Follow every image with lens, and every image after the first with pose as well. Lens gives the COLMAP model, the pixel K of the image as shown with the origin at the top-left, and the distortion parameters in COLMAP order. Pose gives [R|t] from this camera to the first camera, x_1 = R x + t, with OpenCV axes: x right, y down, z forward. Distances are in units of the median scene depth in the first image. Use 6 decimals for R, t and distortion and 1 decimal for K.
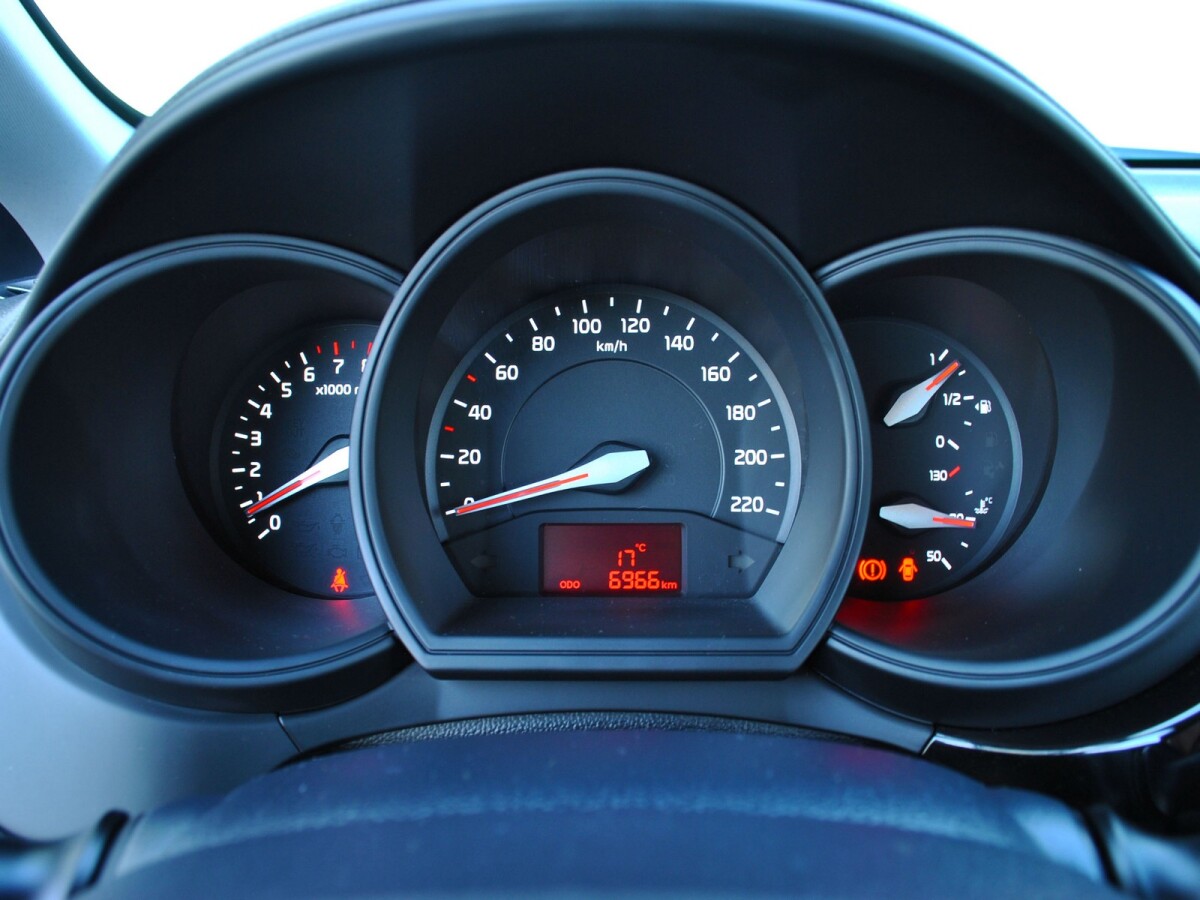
lens RADIAL K [[1060.9, 0, 601.0], [0, 1060.9, 433.0], [0, 0, 1]] dist [-0.095975, 0.024796]
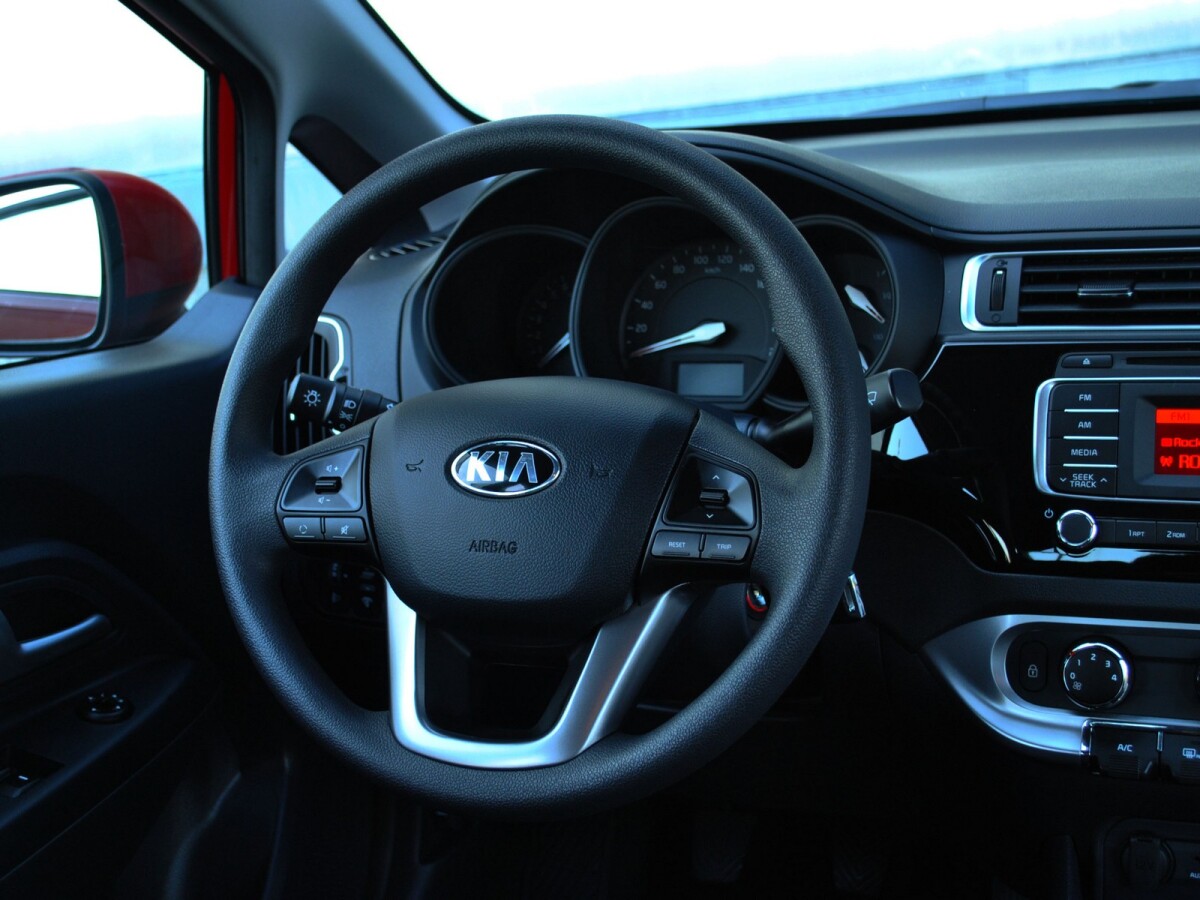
lens RADIAL K [[1709.9, 0, 600.0], [0, 1709.9, 450.0], [0, 0, 1]] dist [-0.028325, -0.026958]
pose [[0.941486, 0.021508, -0.336364, 0.868055], [-0.018470, 0.999755, 0.012229, 0.210008], [0.336544, -0.005301, 0.941653, -1.991243]]
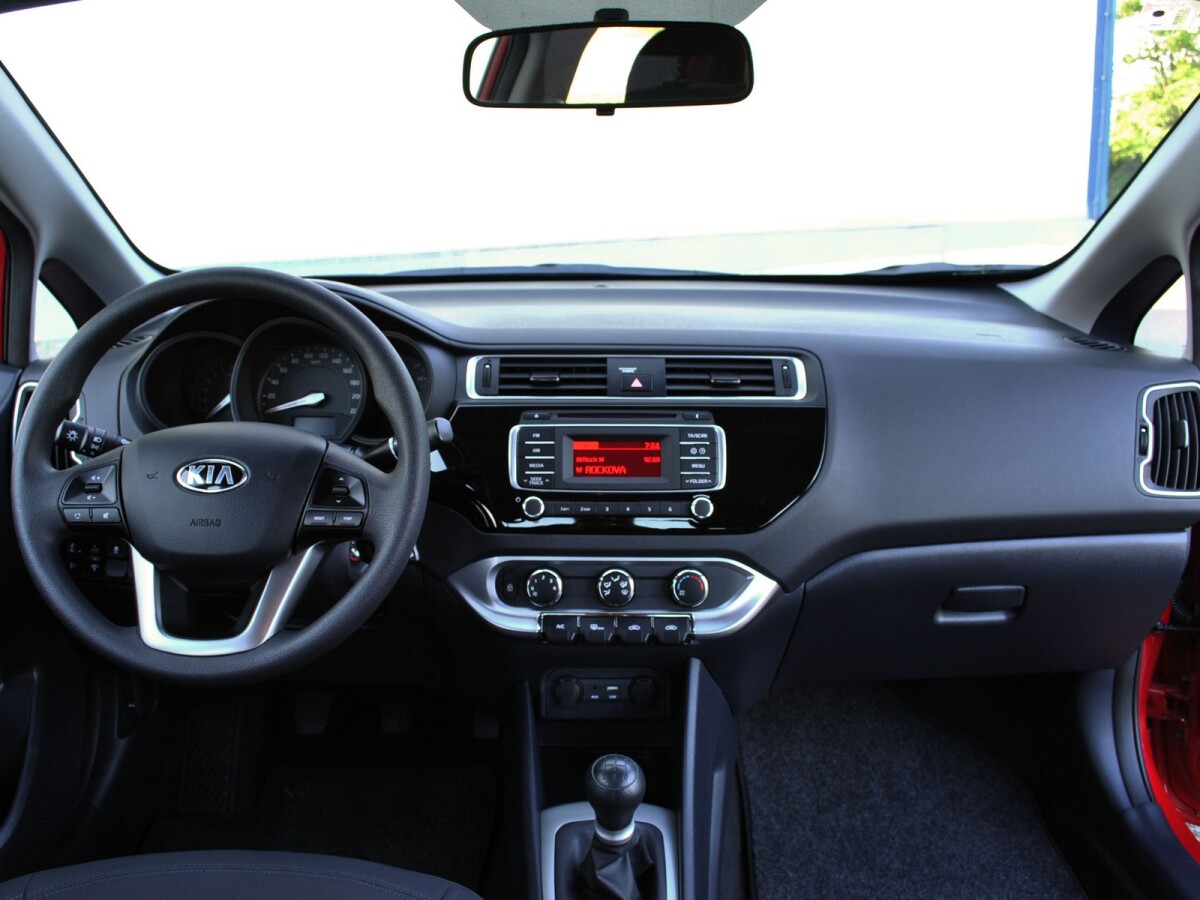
lens RADIAL K [[1060.9, 0, 601.0], [0, 1060.9, 433.0], [0, 0, 1]] dist [-0.095975, 0.024796]
pose [[0.999355, 0.008578, 0.034881, 0.769700], [-0.007290, 0.999294, -0.036869, 0.246834], [-0.035173, 0.036590, 0.998711, -2.233281]]
